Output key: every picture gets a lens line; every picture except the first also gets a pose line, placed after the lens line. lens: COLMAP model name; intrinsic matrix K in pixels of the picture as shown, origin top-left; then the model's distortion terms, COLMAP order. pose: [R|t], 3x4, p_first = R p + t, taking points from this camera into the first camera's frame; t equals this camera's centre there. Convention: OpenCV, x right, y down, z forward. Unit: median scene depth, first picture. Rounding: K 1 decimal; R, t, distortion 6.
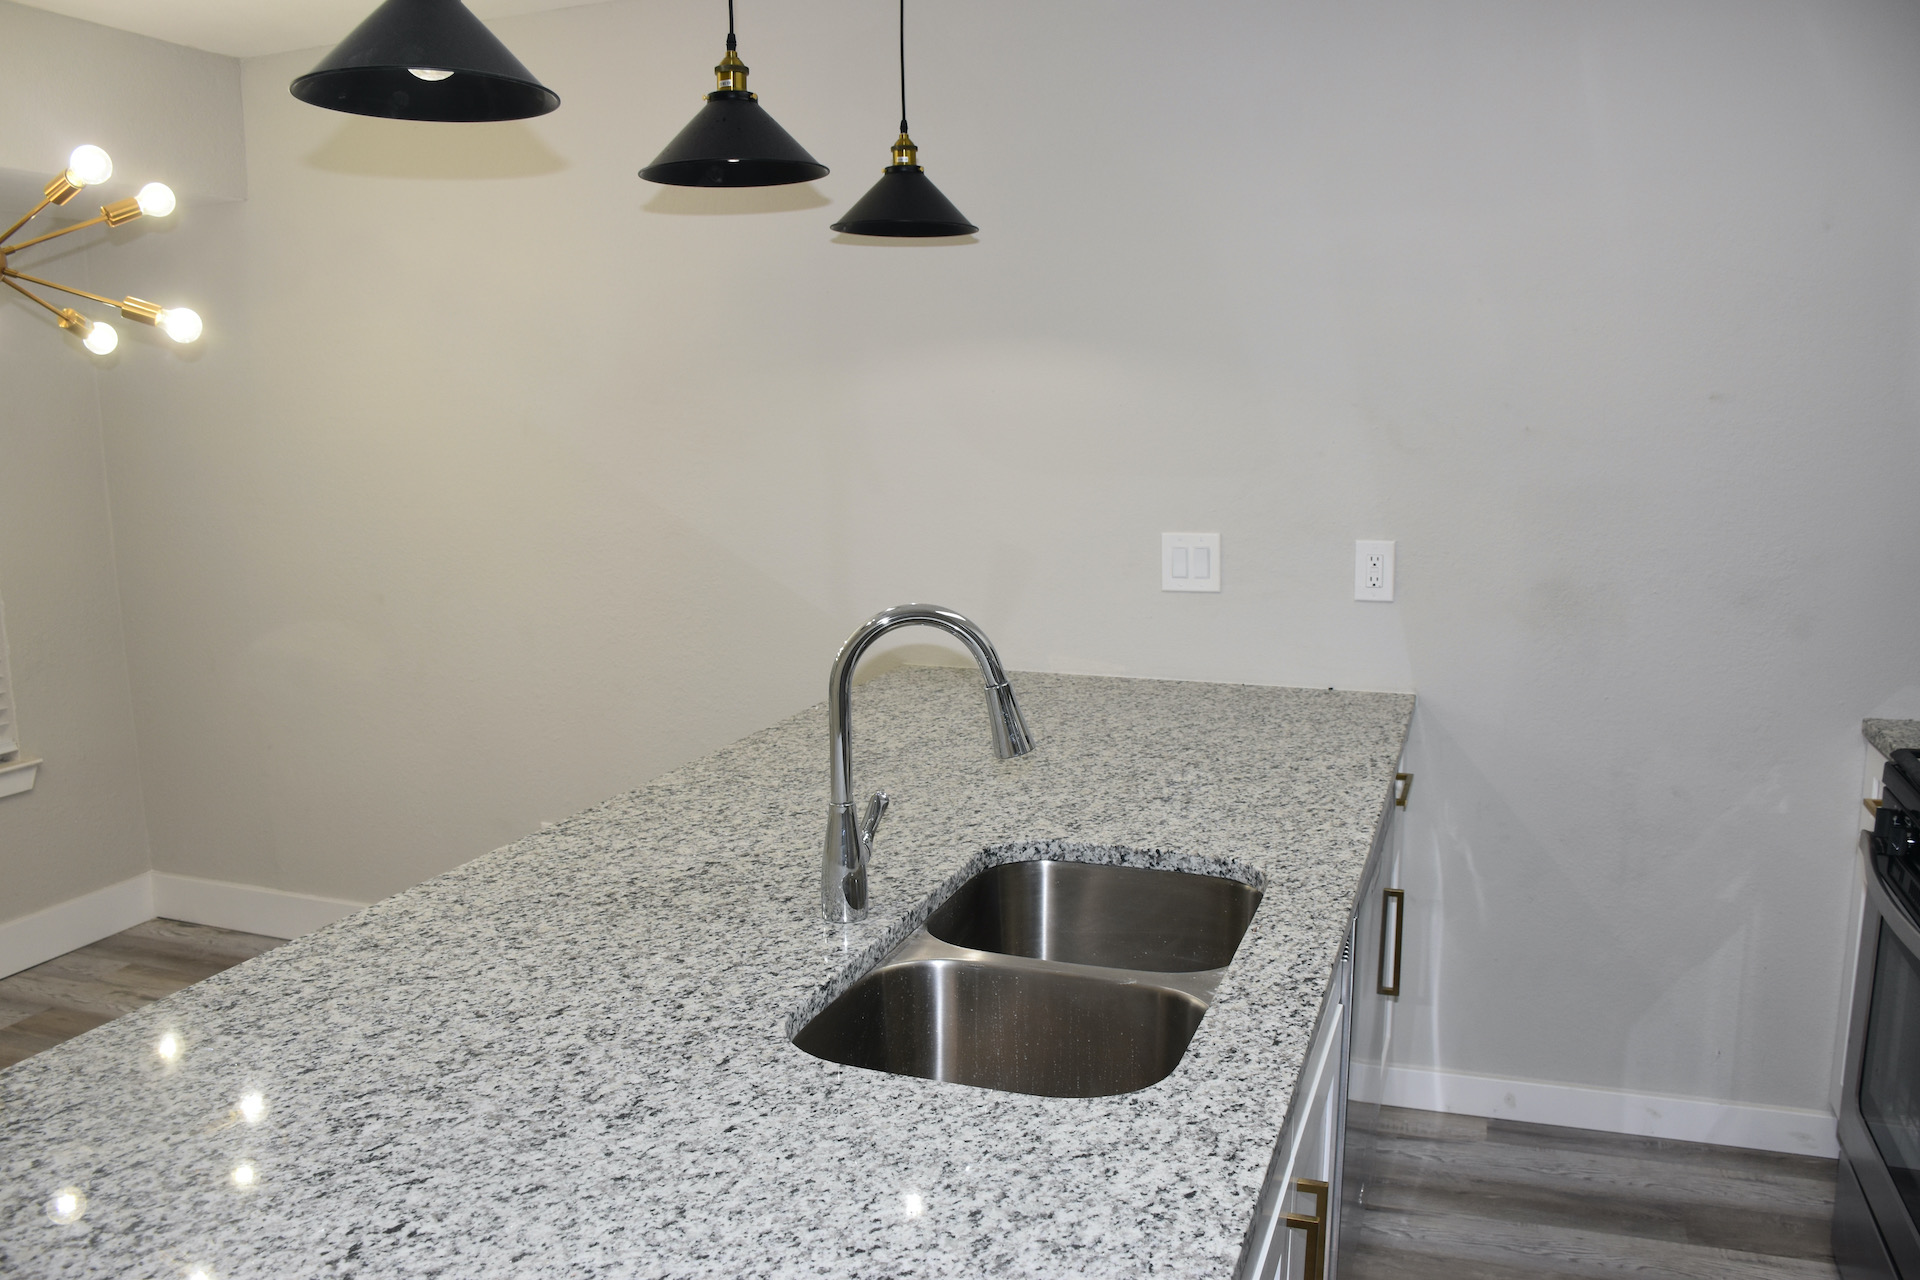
lens RADIAL K [[1487.8, 0, 960.0], [0, 1487.8, 640.0], [0, 0, 1]] dist [-0.154336, 0.097397]
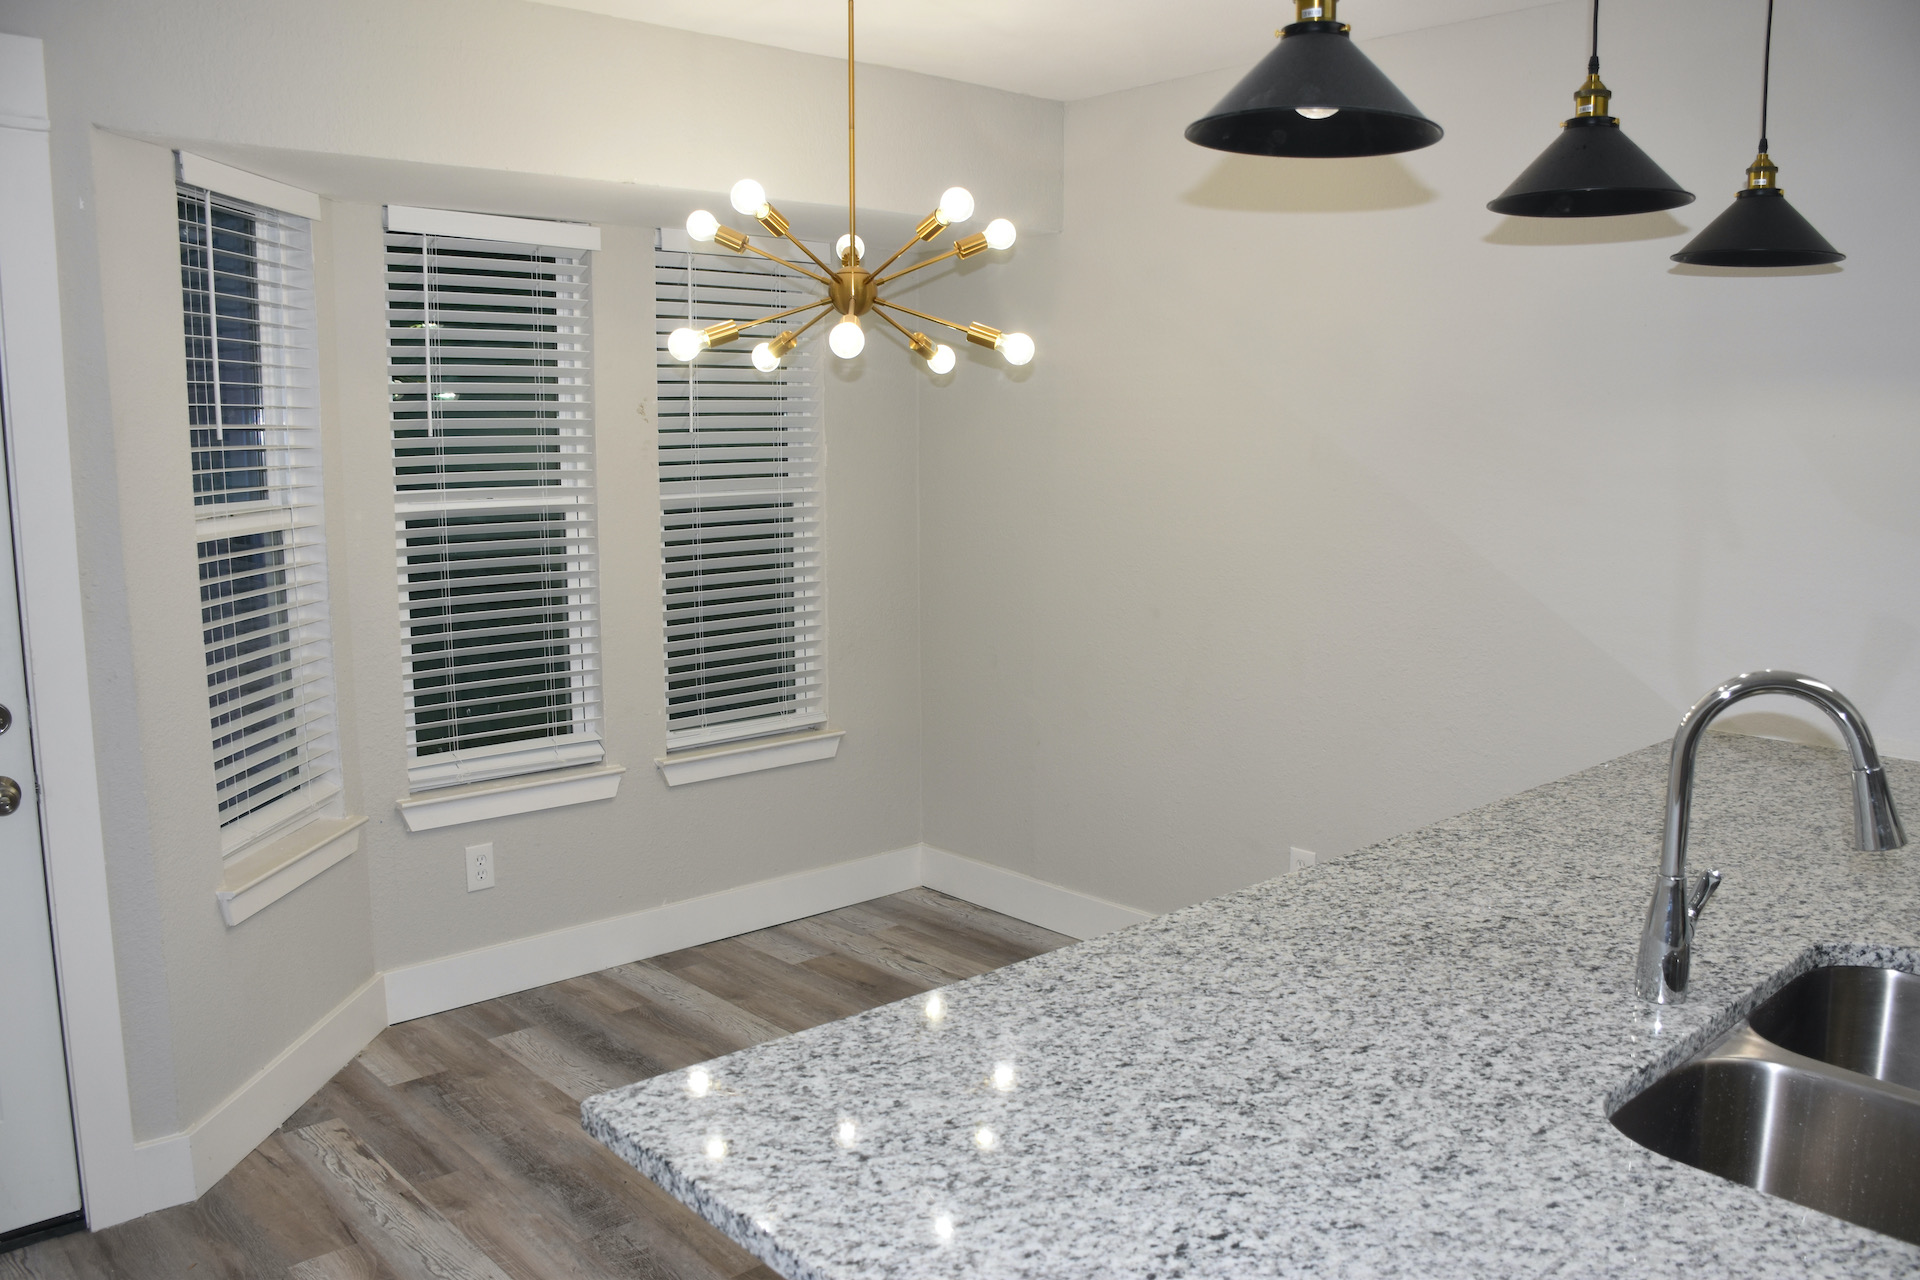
lens RADIAL K [[1493.8, 0, 960.0], [0, 1493.8, 640.0], [0, 0, 1]] dist [-0.148597, 0.091661]
pose [[0.883625, 0.080711, -0.461185, -0.081851], [-0.088854, 0.996036, 0.004071, -0.002210], [0.459686, 0.037381, 0.887294, -0.021835]]
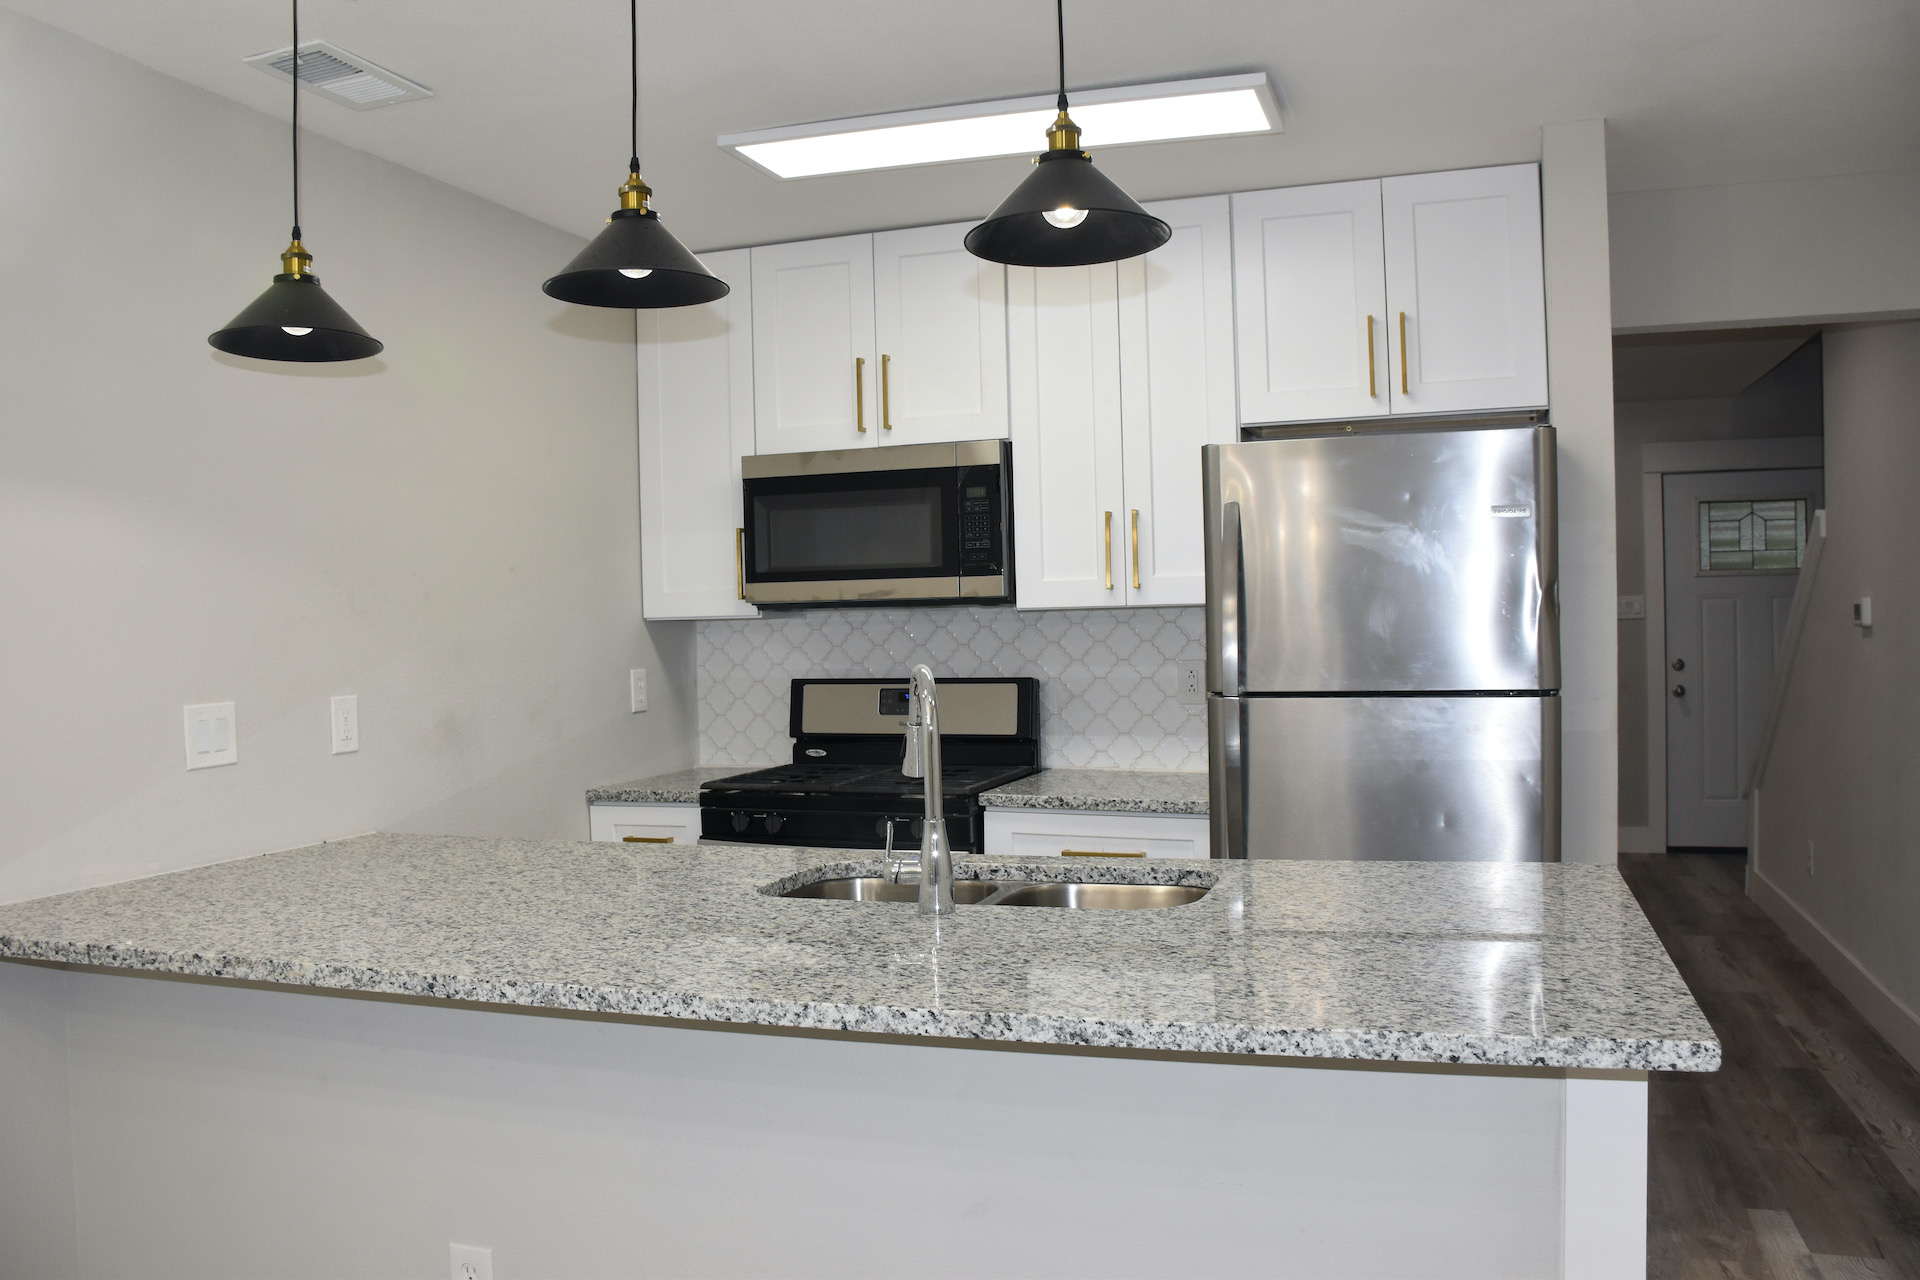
lens RADIAL K [[1493.8, 0, 960.0], [0, 1493.8, 640.0], [0, 0, 1]] dist [-0.148597, 0.091661]
pose [[-0.020675, 0.002265, 0.999784, -1.623691], [0.190127, 0.981758, 0.001708, -0.049122], [-0.981542, 0.190121, -0.020728, 1.152538]]
